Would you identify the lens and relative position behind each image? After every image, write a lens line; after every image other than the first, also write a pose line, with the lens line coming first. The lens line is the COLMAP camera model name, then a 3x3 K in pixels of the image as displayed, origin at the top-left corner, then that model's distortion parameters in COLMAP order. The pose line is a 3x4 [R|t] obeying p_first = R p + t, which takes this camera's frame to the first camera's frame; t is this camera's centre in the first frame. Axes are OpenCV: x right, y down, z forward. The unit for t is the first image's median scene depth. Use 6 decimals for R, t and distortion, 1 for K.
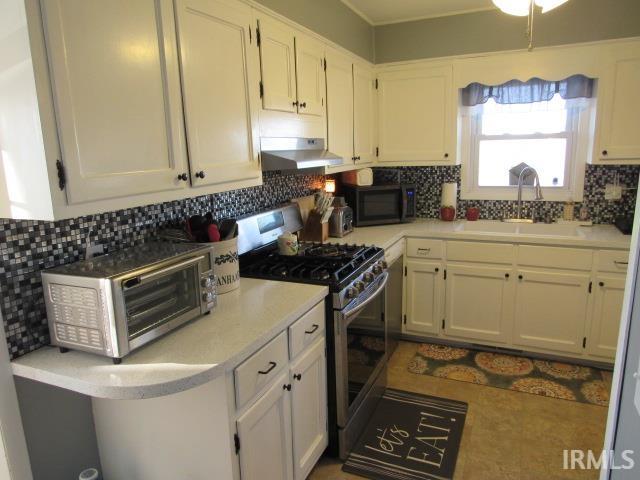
lens RADIAL K [[459.8, 0, 318.4], [0, 459.8, 248.4], [0, 0, 1]] dist [-0.045386, 0.040821]
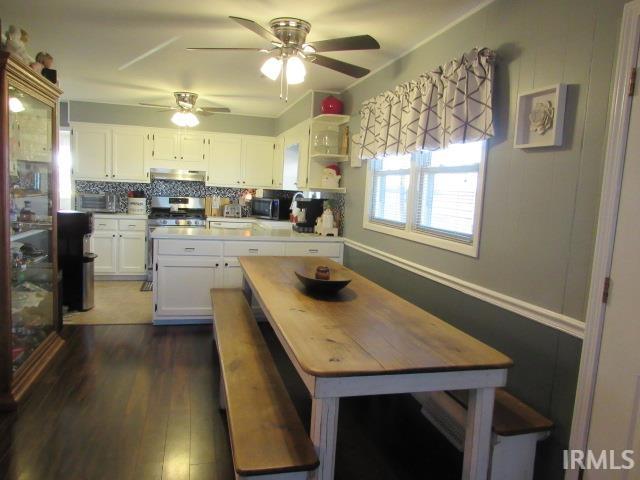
lens RADIAL K [[459.0, 0, 318.1], [0, 459.0, 241.6], [0, 0, 1]] dist [-0.027799, 0.003586]
pose [[0.629230, 0.144161, -0.763733, 1.942160], [-0.235878, 0.971721, -0.010917, 0.007340], [0.740562, 0.187017, 0.645440, -0.049654]]
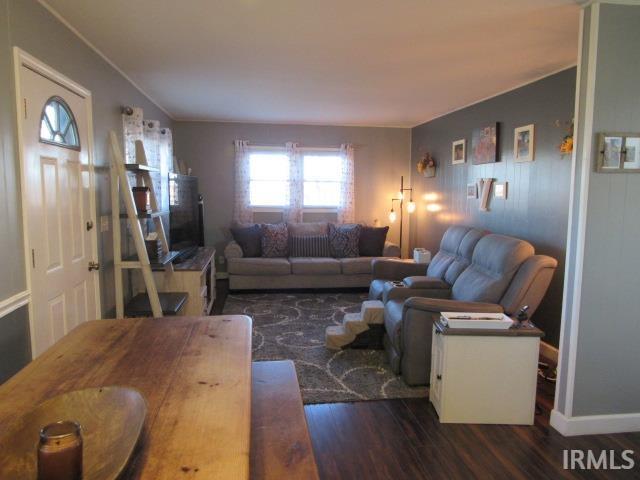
lens RADIAL K [[456.9, 0, 320.0], [0, 456.9, 240.0], [0, 0, 1]] dist [-0.025520, -0.001695]
pose [[-0.535264, -0.077105, 0.841159, 0.905541], [0.186162, 0.960571, 0.206514, -0.115776], [-0.823915, 0.267131, -0.499804, 0.525994]]
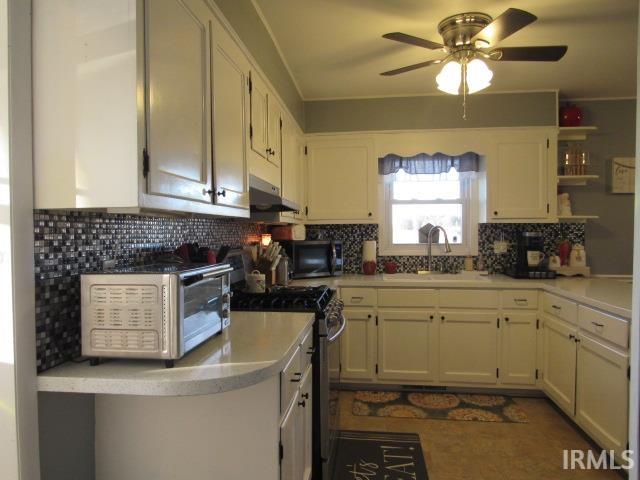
lens RADIAL K [[459.8, 0, 318.4], [0, 459.8, 248.4], [0, 0, 1]] dist [-0.045386, 0.040821]
pose [[0.955719, 0.013231, 0.293984, -0.183682], [0.042115, 0.982557, -0.181131, 0.083186], [-0.291253, 0.185492, 0.938491, -0.010781]]
